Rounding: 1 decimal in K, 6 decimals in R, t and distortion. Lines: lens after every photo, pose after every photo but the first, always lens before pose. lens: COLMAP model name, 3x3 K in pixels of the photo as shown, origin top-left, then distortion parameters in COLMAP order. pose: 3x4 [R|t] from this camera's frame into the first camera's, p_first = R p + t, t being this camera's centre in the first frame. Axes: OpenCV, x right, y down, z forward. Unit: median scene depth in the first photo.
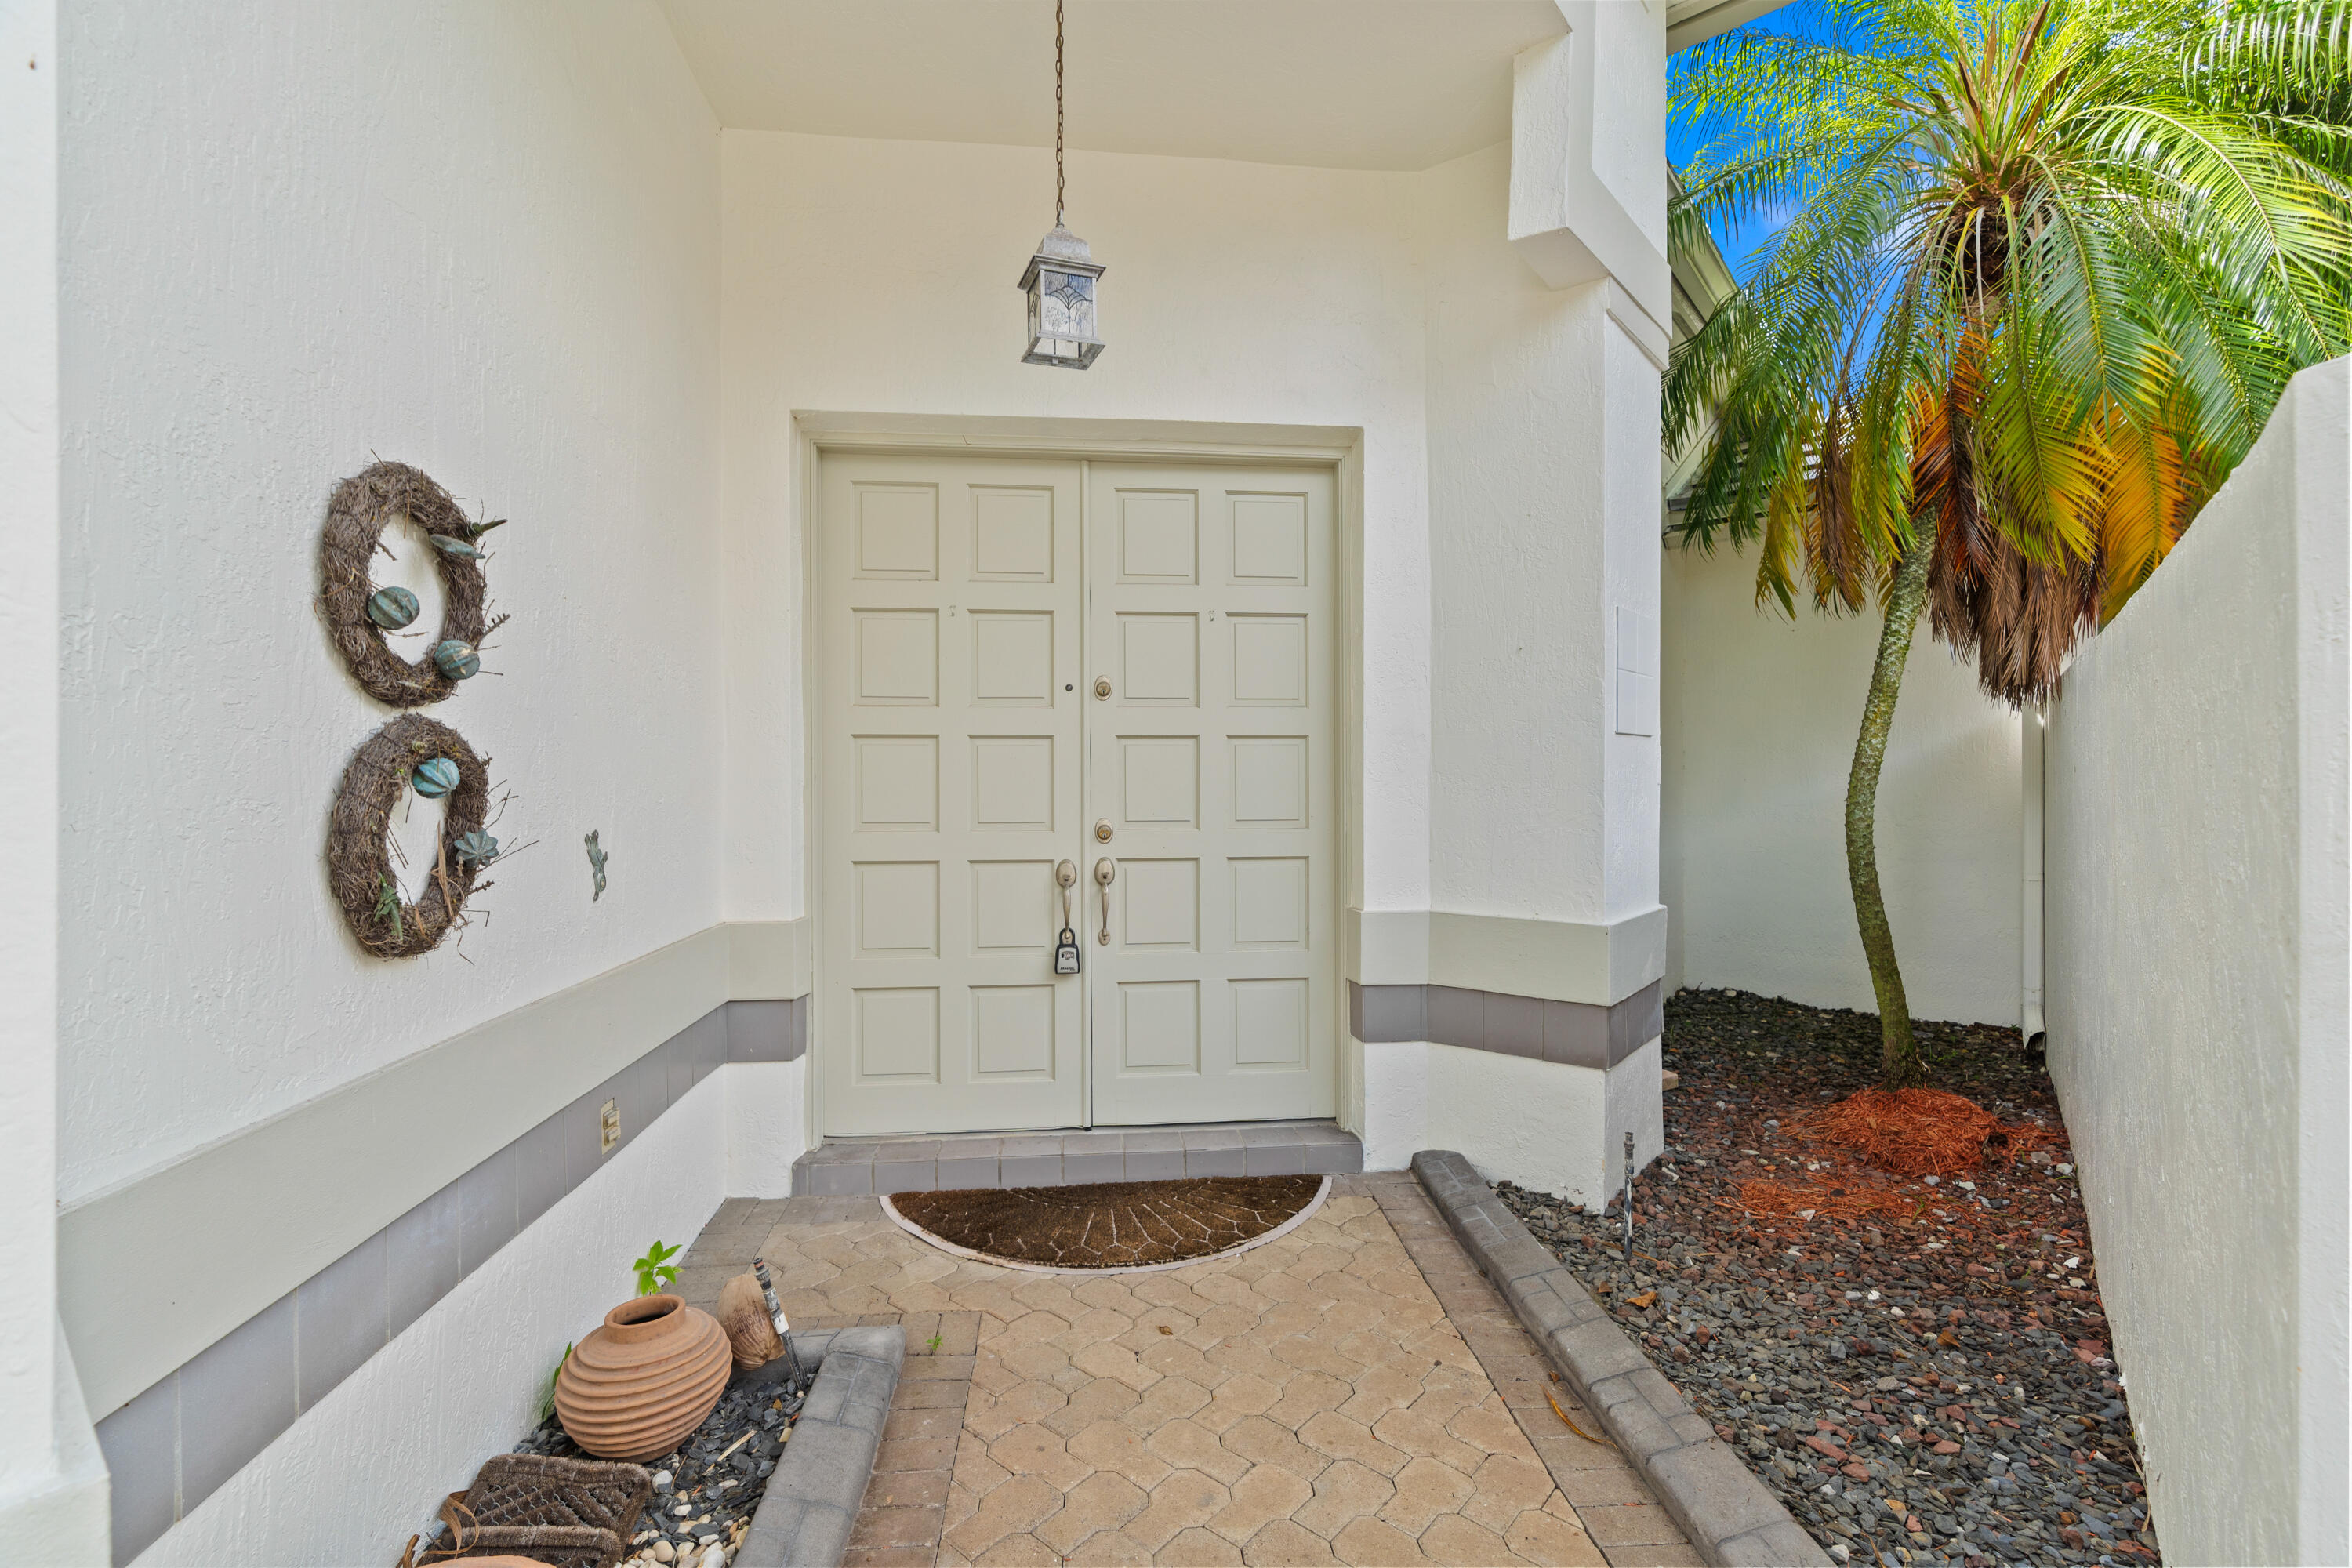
lens RADIAL K [[1057.0, 0, 1169.3], [0, 1057.0, 786.6], [0, 0, 1]] dist [0.002444, 0.000877]
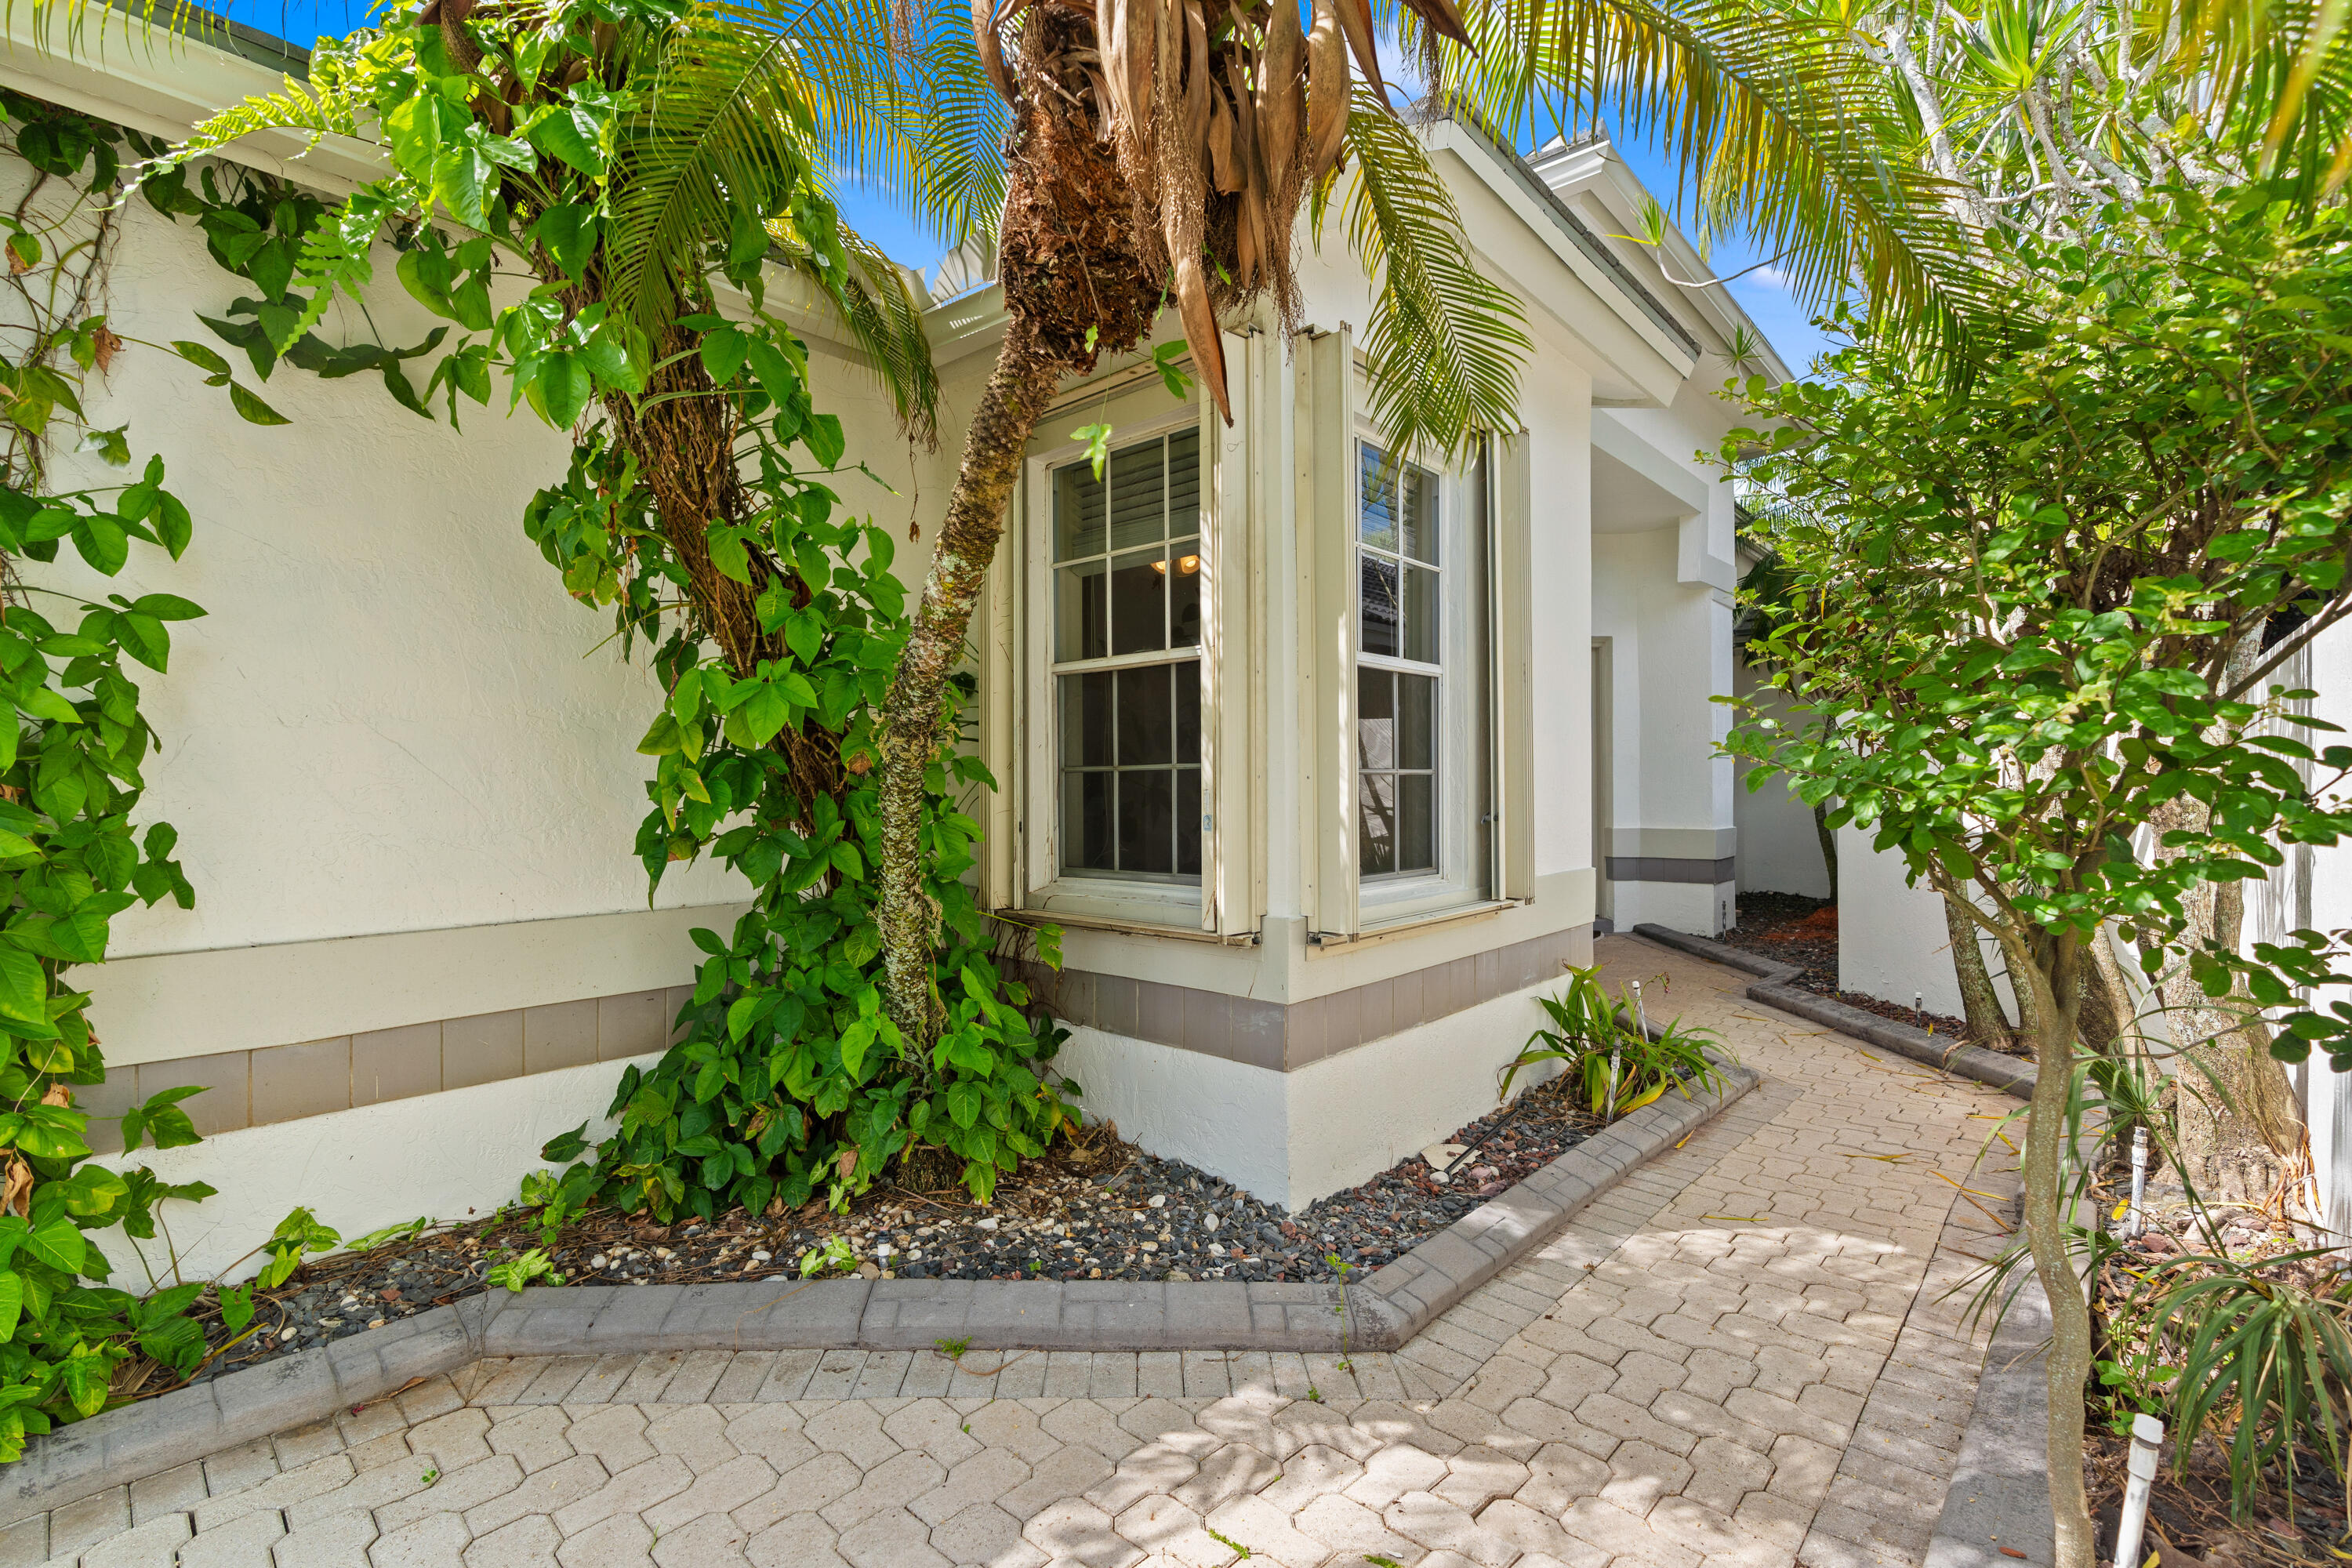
lens RADIAL K [[1057.0, 0, 1182.0], [0, 1057.0, 783.4], [0, 0, 1]] dist [0.002444, 0.000877]
pose [[0.999490, -0.008651, -0.030729, -0.758917], [0.008559, 0.999959, -0.003113, 0.011637], [0.030754, 0.002848, 0.999523, -1.532642]]
